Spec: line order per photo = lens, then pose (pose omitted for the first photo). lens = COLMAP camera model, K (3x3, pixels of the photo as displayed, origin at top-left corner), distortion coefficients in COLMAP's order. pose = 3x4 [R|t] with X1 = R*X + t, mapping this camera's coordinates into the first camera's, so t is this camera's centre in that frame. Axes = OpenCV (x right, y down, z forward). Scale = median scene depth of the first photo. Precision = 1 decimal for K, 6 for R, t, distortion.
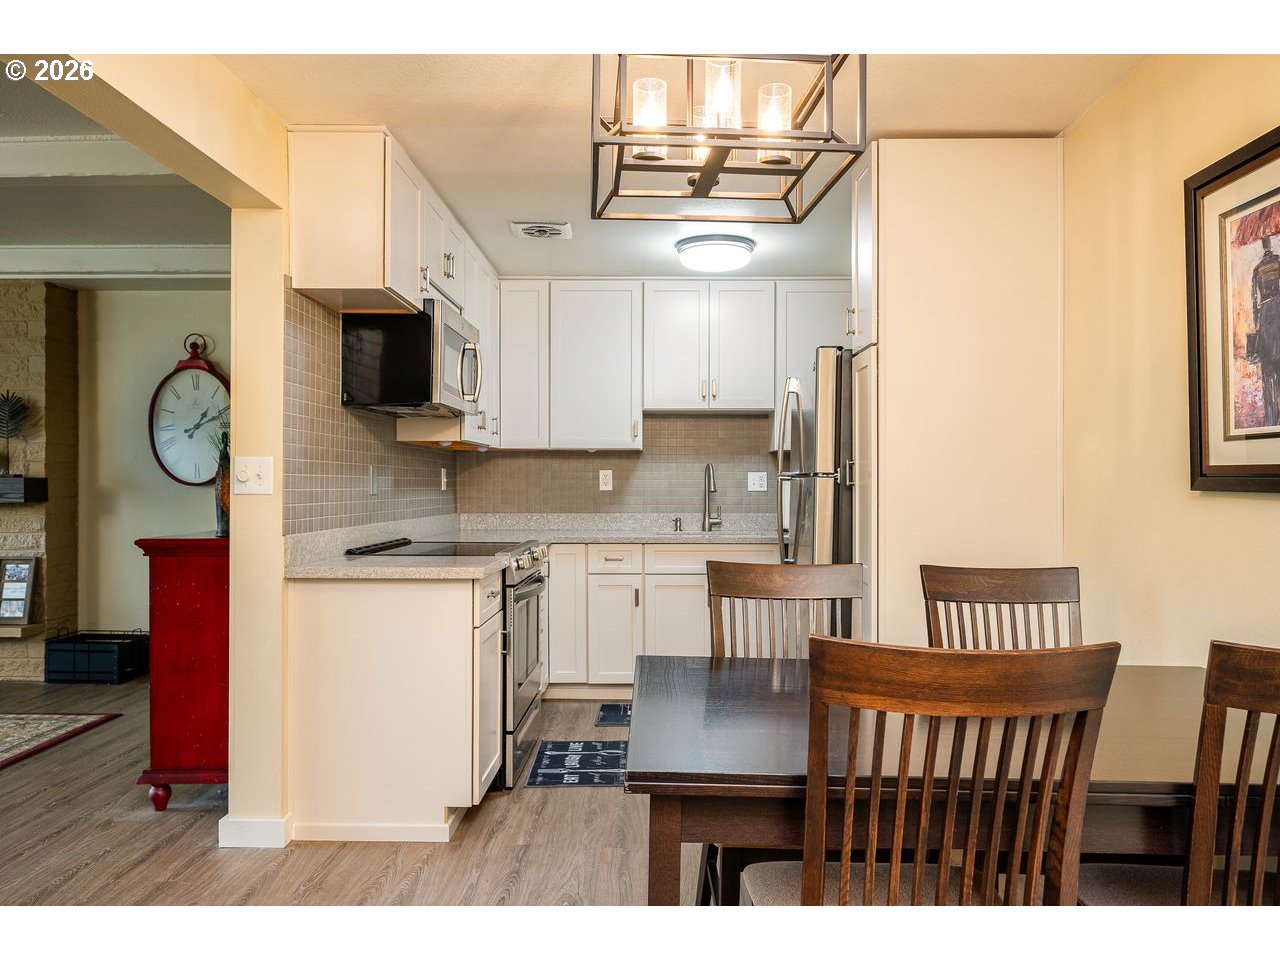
lens RADIAL K [[907.5, 0, 640.0], [0, 907.5, 480.0], [0, 0, 1]] dist [-0.002754, -0.000878]
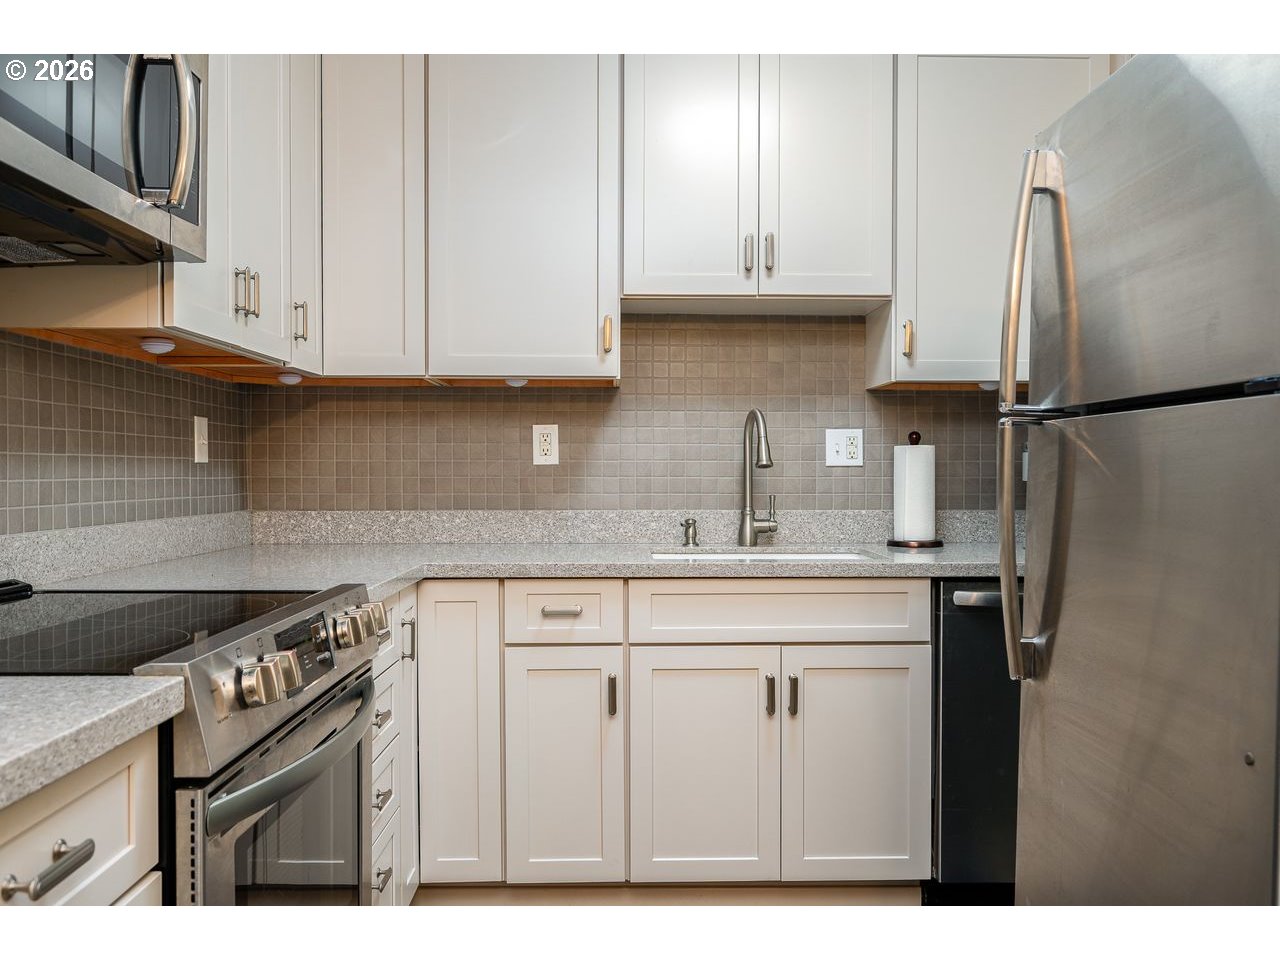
lens RADIAL K [[1029.6, 0, 640.0], [0, 1029.6, 480.0], [0, 0, 1]] dist [-0.007274, -0.007233]
pose [[0.998968, -0.000633, 0.045415, -0.015601], [-0.000024, 0.999895, 0.014476, 0.016057], [-0.045419, -0.014462, 0.998863, 0.586165]]
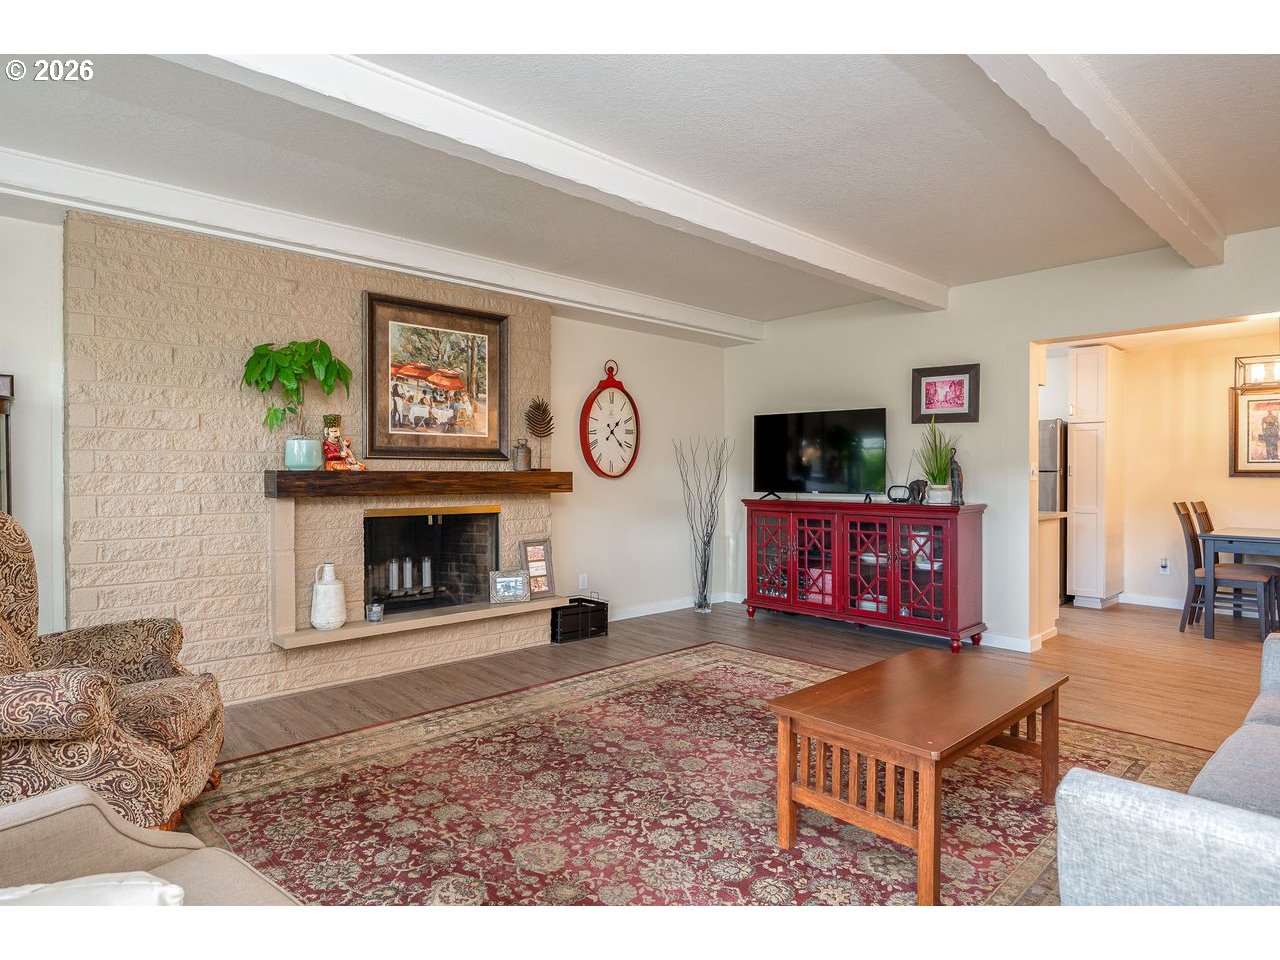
lens RADIAL K [[719.6, 0, 640.0], [0, 719.6, 480.0], [0, 0, 1]] dist [-0.006430, -0.001091]
pose [[0.721911, -0.006329, 0.691957, -1.638762], [-0.000677, 0.999951, 0.009852, -0.001077], [-0.691986, -0.007580, 0.721871, 0.326127]]
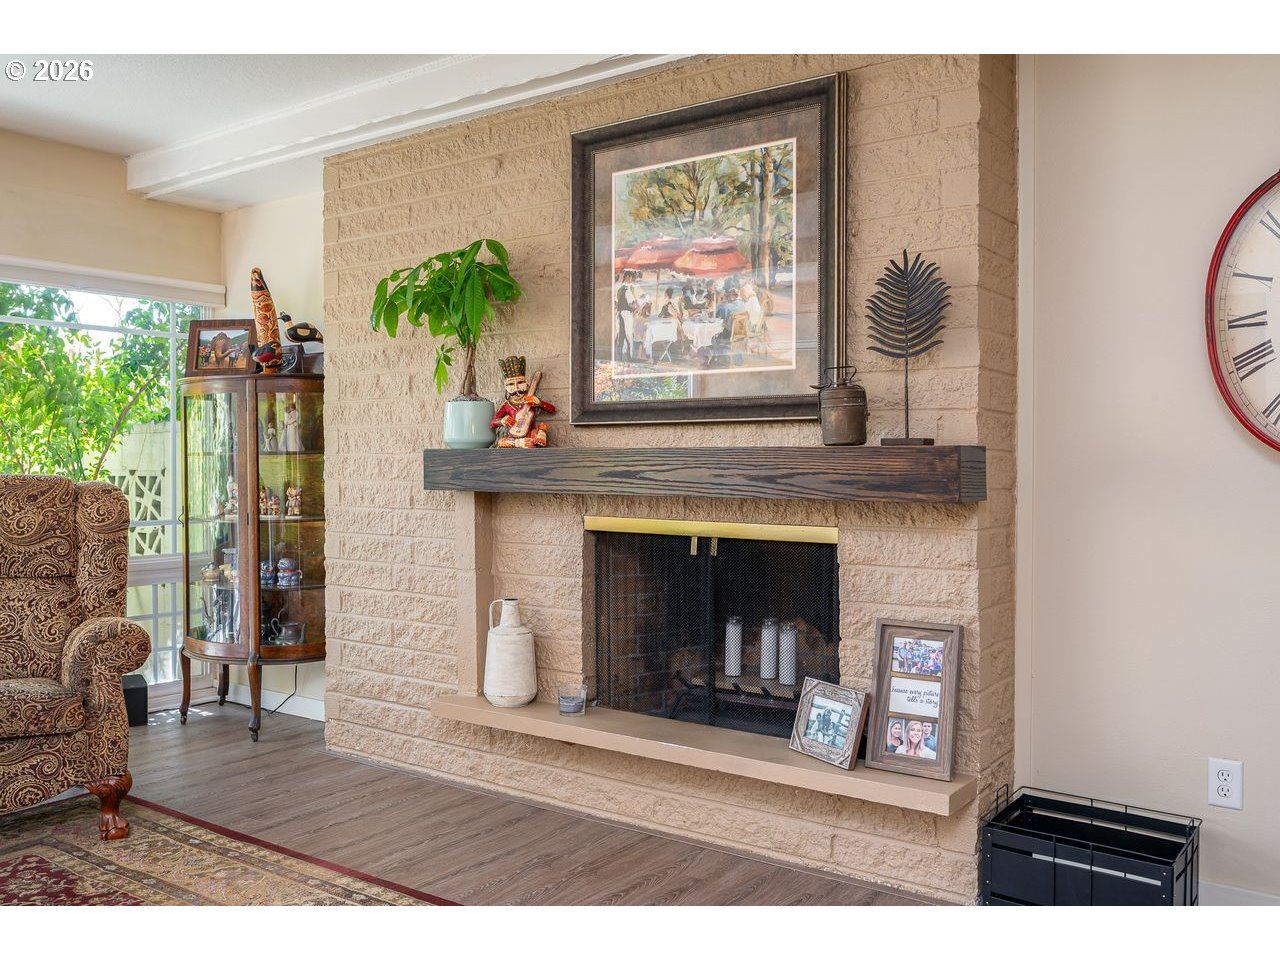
lens RADIAL K [[1075.1, 0, 640.0], [0, 1075.1, 480.0], [0, 0, 1]] dist [-0.004610, 0.000337]
pose [[0.823501, 0.009445, -0.567236, -0.666161], [0.000316, 0.999854, 0.017107, 0.006764], [0.567314, -0.014267, 0.823378, 0.645229]]
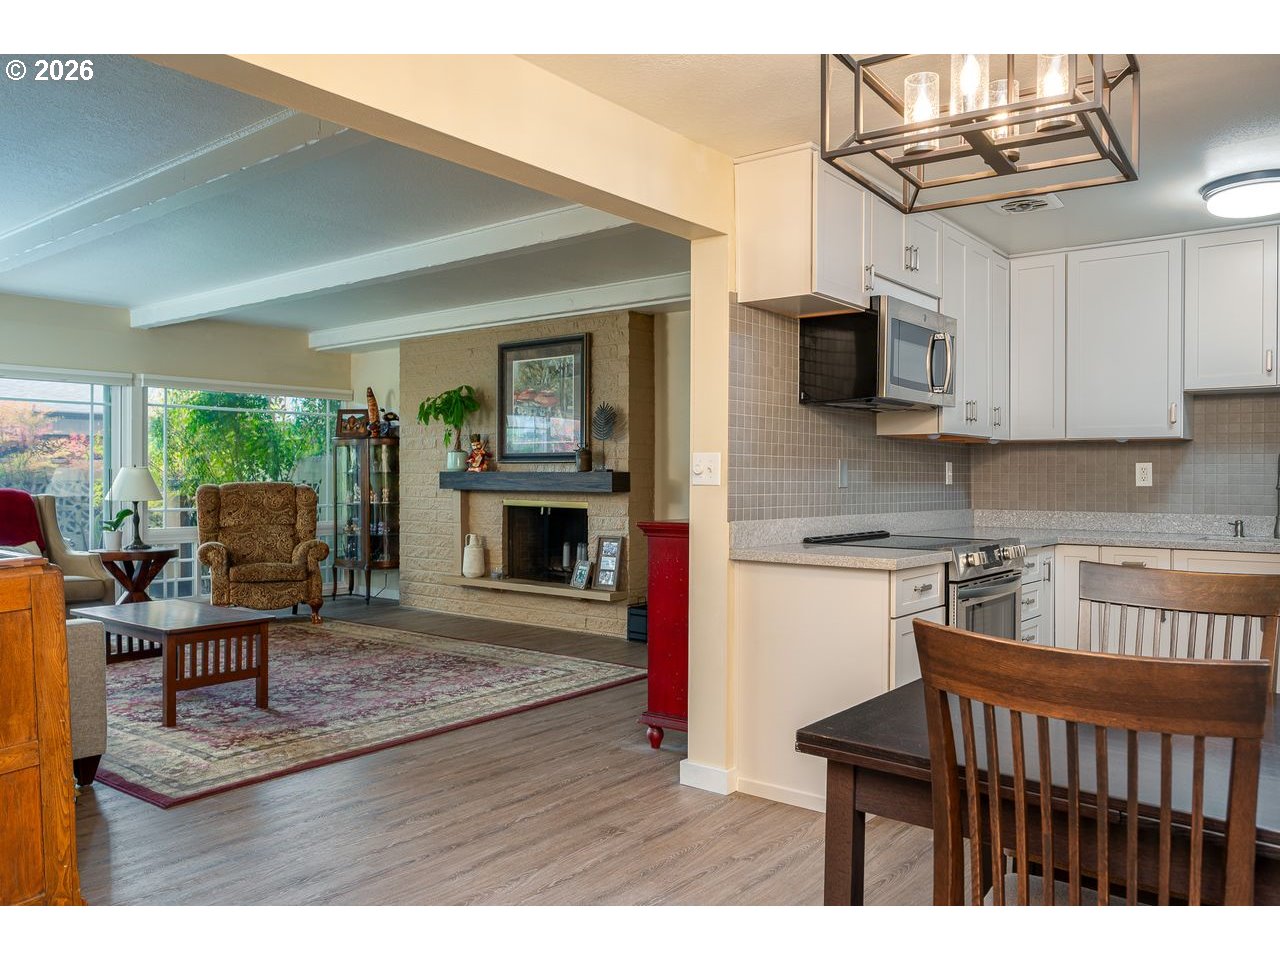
lens RADIAL K [[958.4, 0, 640.0], [0, 958.4, 480.0], [0, 0, 1]] dist [-0.004411, 0.001917]
pose [[0.793992, 0.004300, -0.607914, 0.185214], [-0.001688, 0.999987, 0.004867, 0.002587], [0.607927, -0.002838, 0.793988, -0.016032]]
